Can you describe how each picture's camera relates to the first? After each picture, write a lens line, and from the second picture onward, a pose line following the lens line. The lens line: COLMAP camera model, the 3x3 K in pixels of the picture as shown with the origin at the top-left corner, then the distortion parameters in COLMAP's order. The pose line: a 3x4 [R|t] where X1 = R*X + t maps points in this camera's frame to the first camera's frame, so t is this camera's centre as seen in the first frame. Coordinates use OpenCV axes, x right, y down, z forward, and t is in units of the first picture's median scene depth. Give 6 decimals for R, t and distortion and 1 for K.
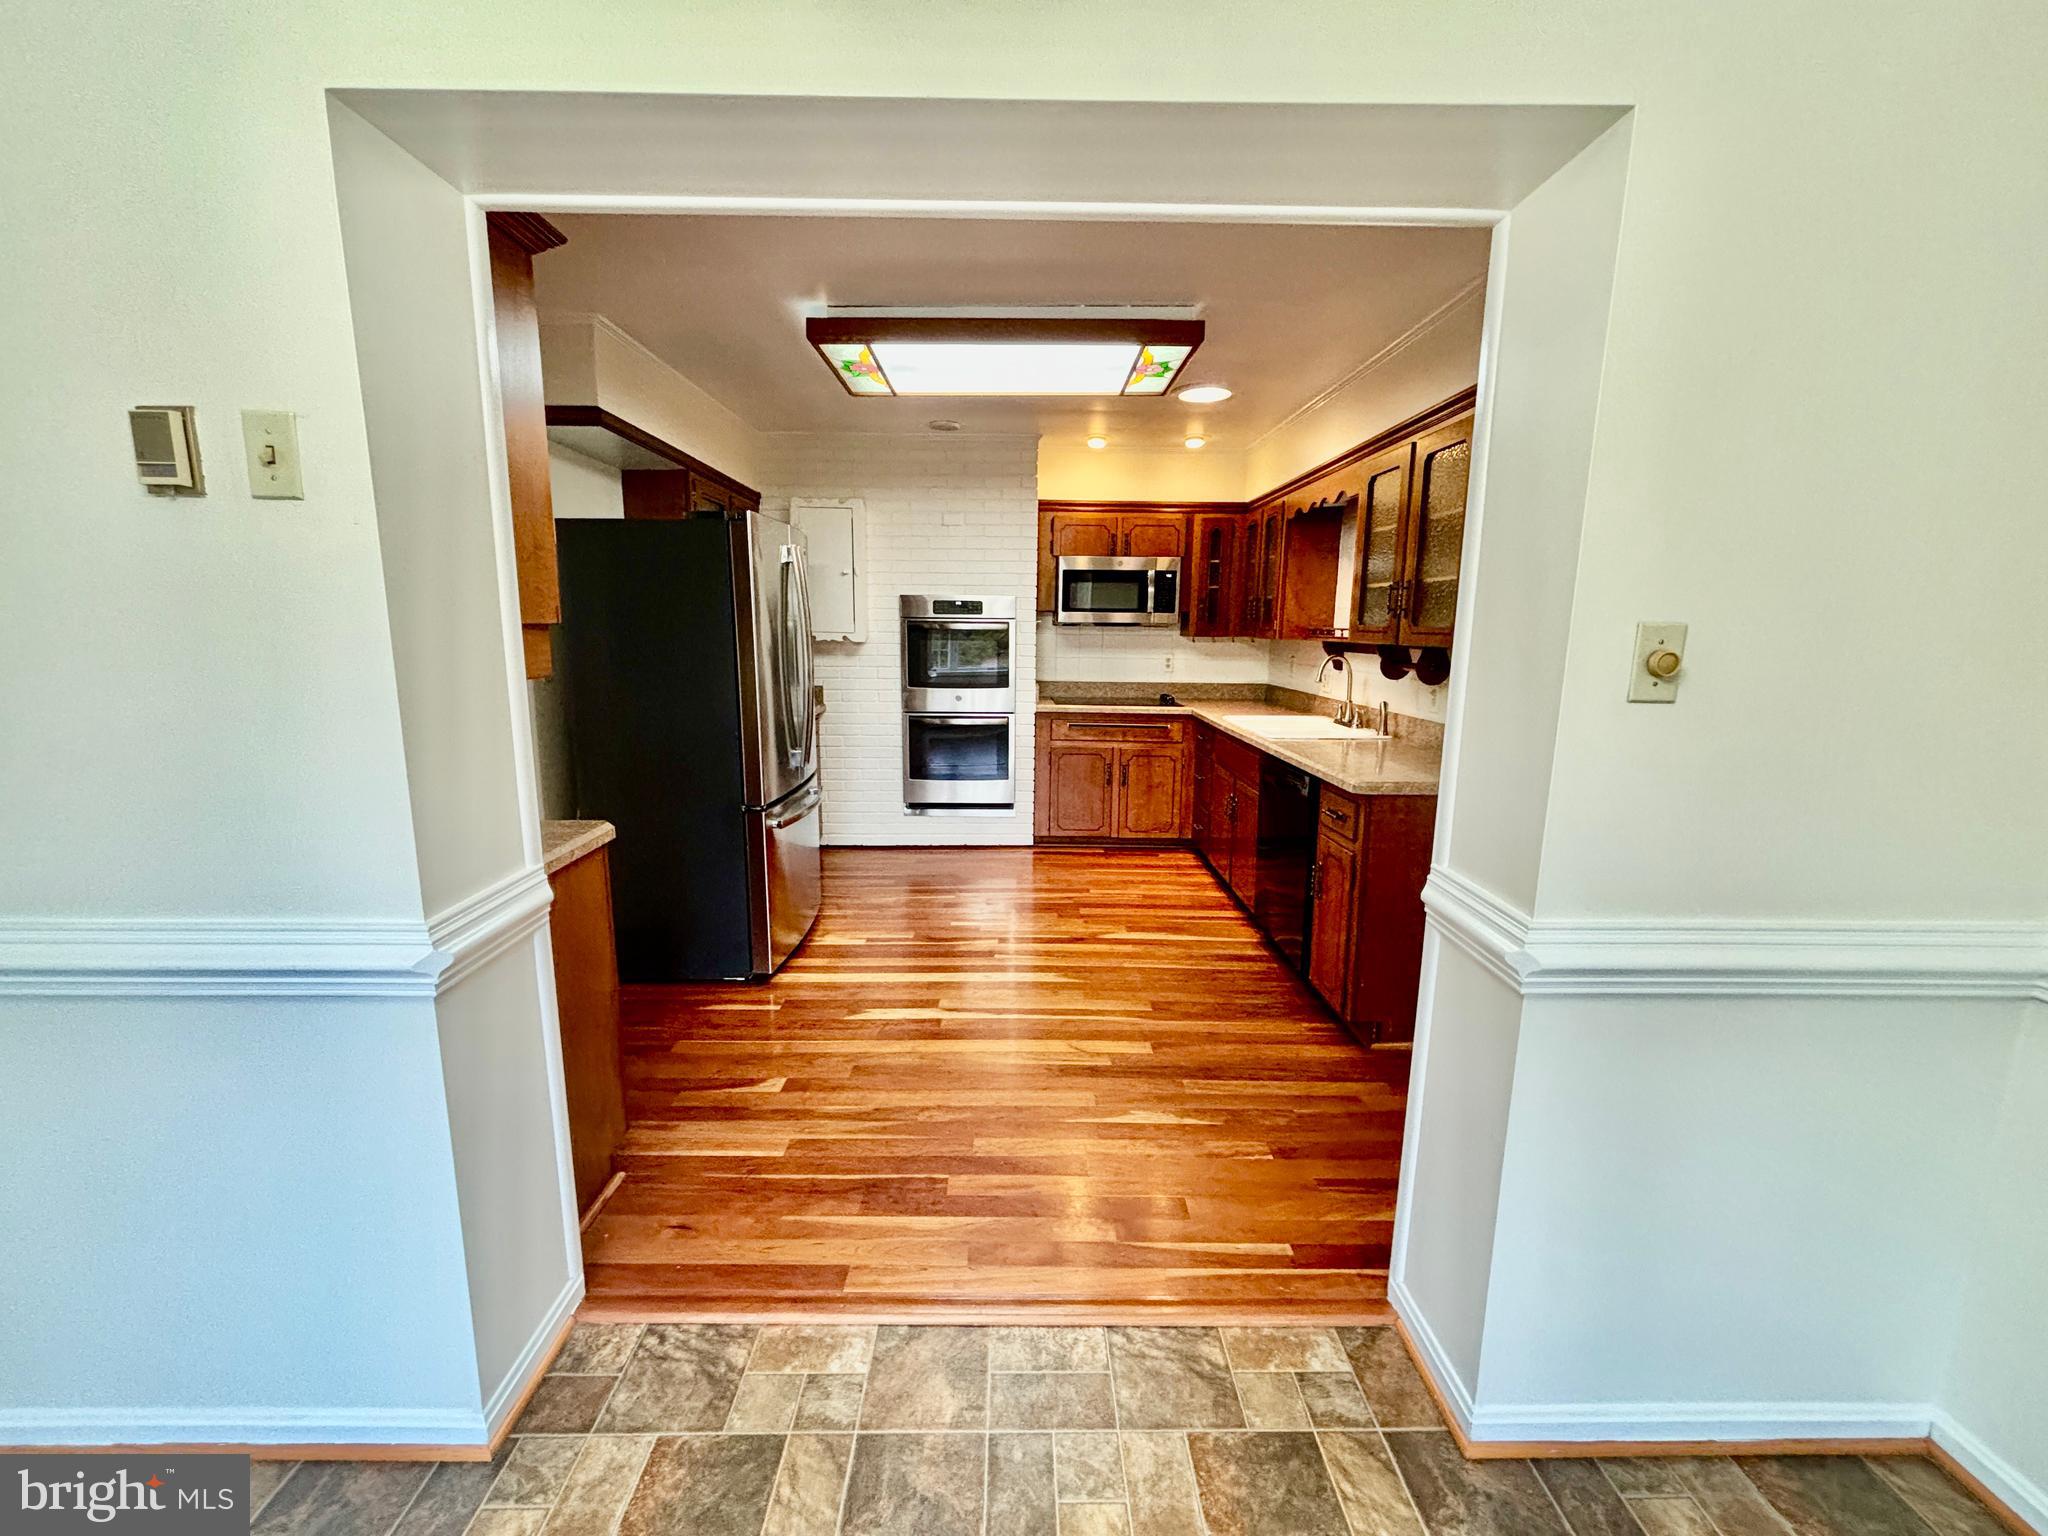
lens RADIAL K [[823.3, 0, 1018.3], [0, 823.3, 760.0], [0, 0, 1]] dist [0.000602, 0.000157]
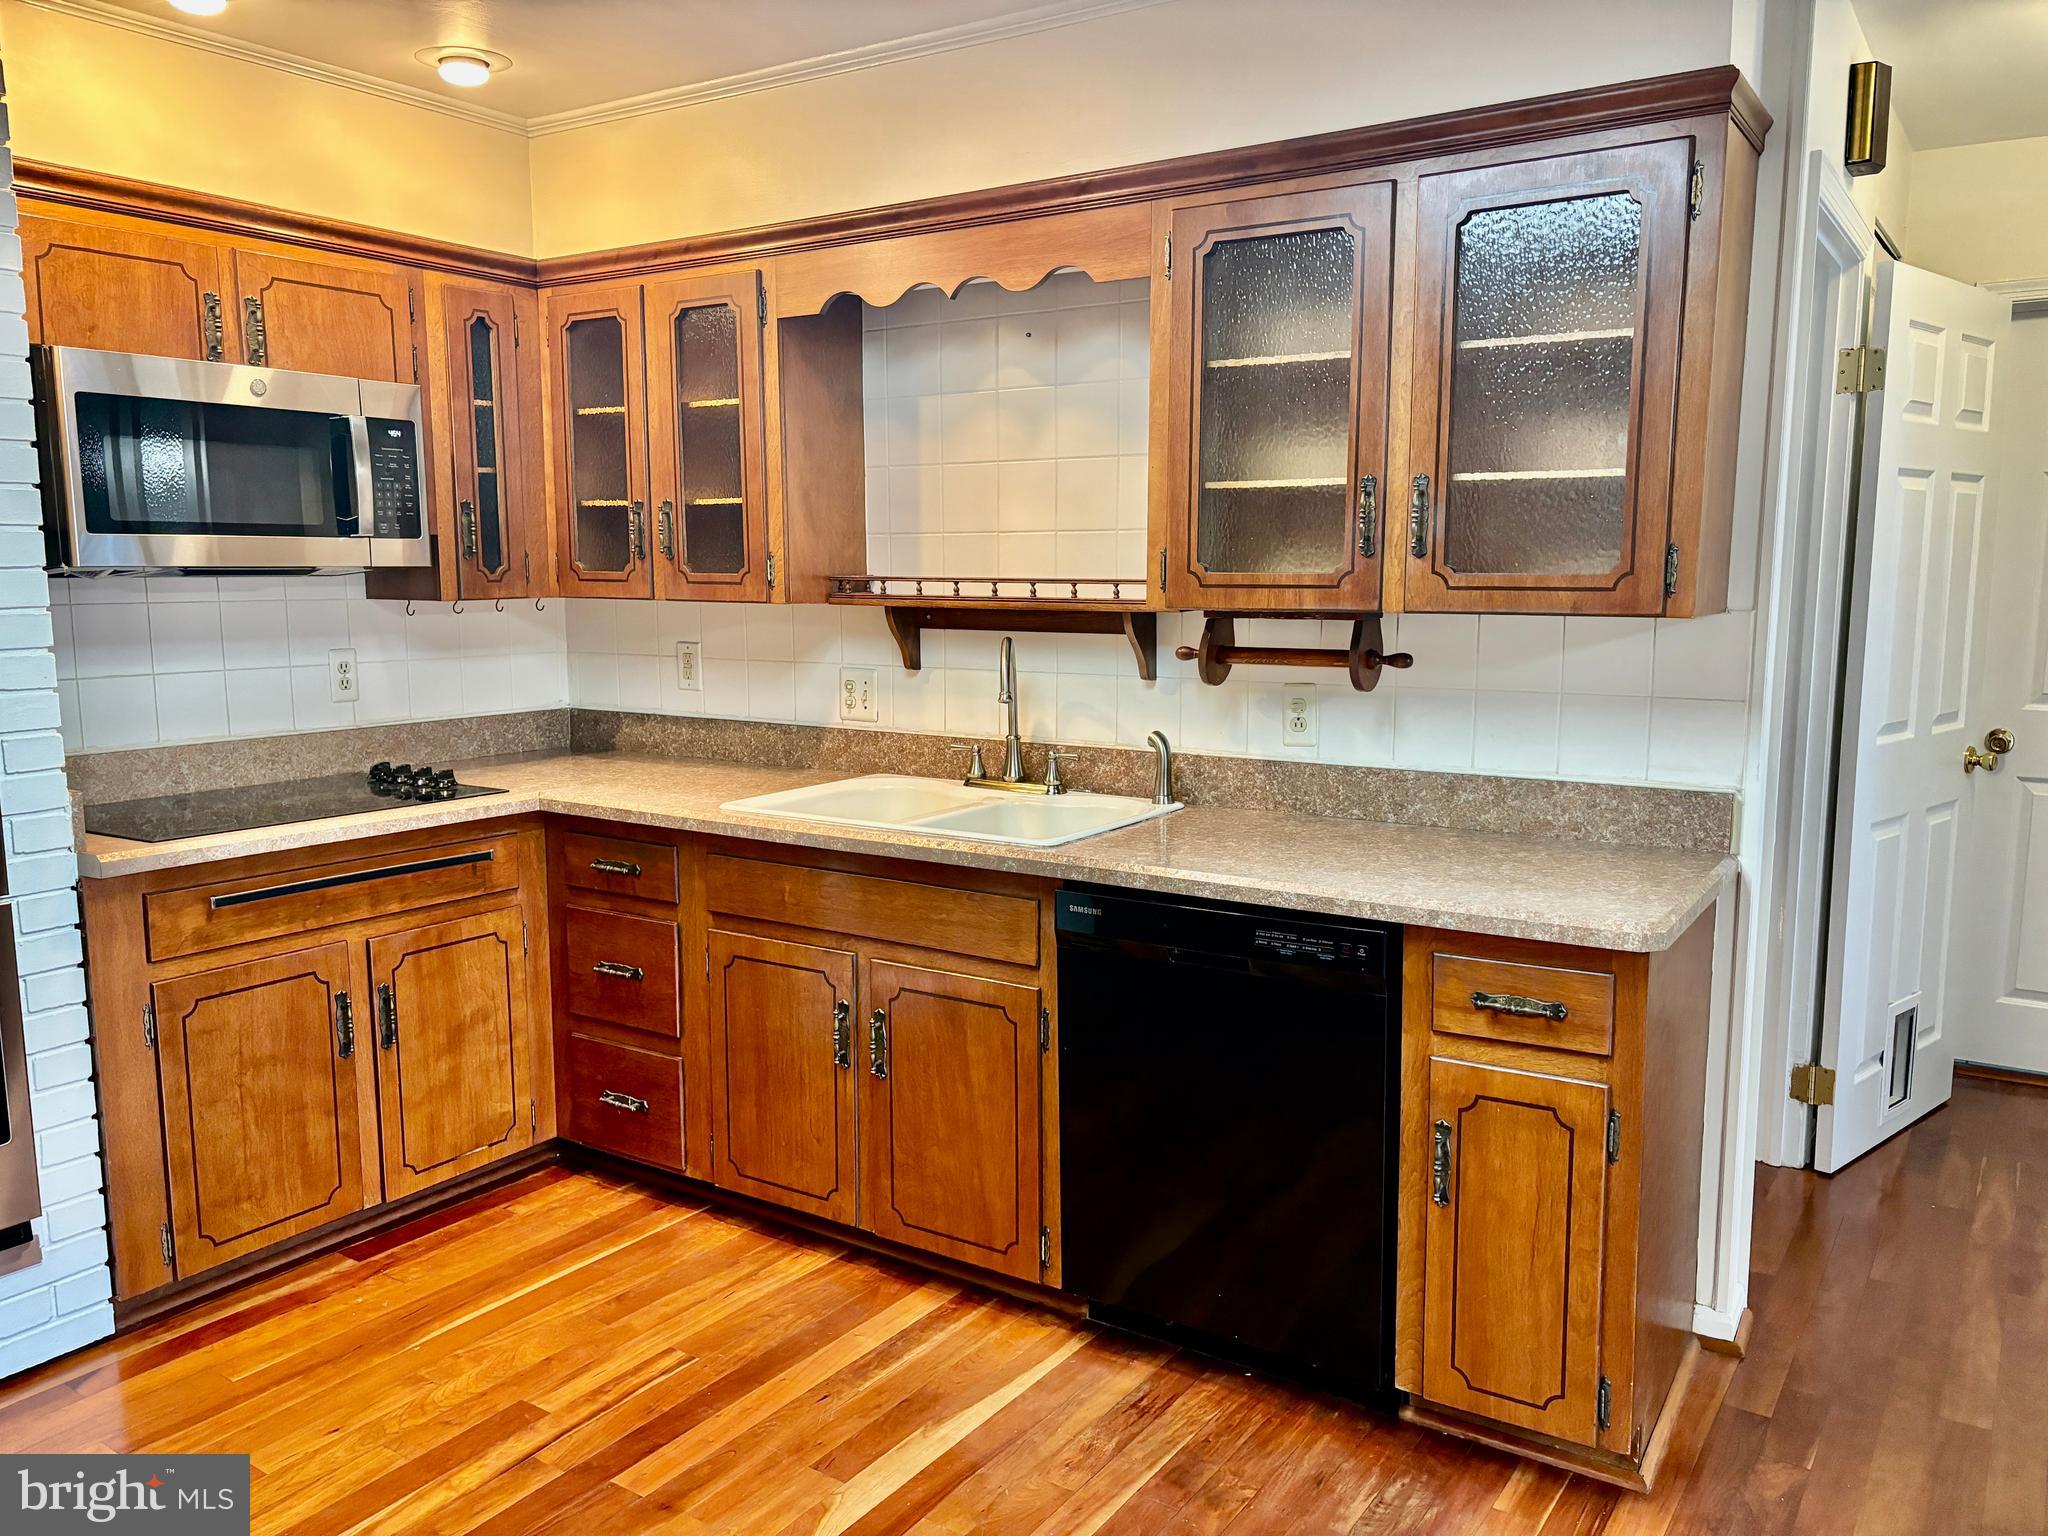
lens RADIAL K [[1531.8, 0, 1013.8], [0, 1531.8, 770.0], [0, 0, 1]] dist [0.082718, -0.100396]
pose [[0.553128, -0.119325, 0.824506, -0.240951], [0.140164, 0.988911, 0.049087, -0.076864], [-0.821221, 0.088414, 0.563719, 0.423619]]
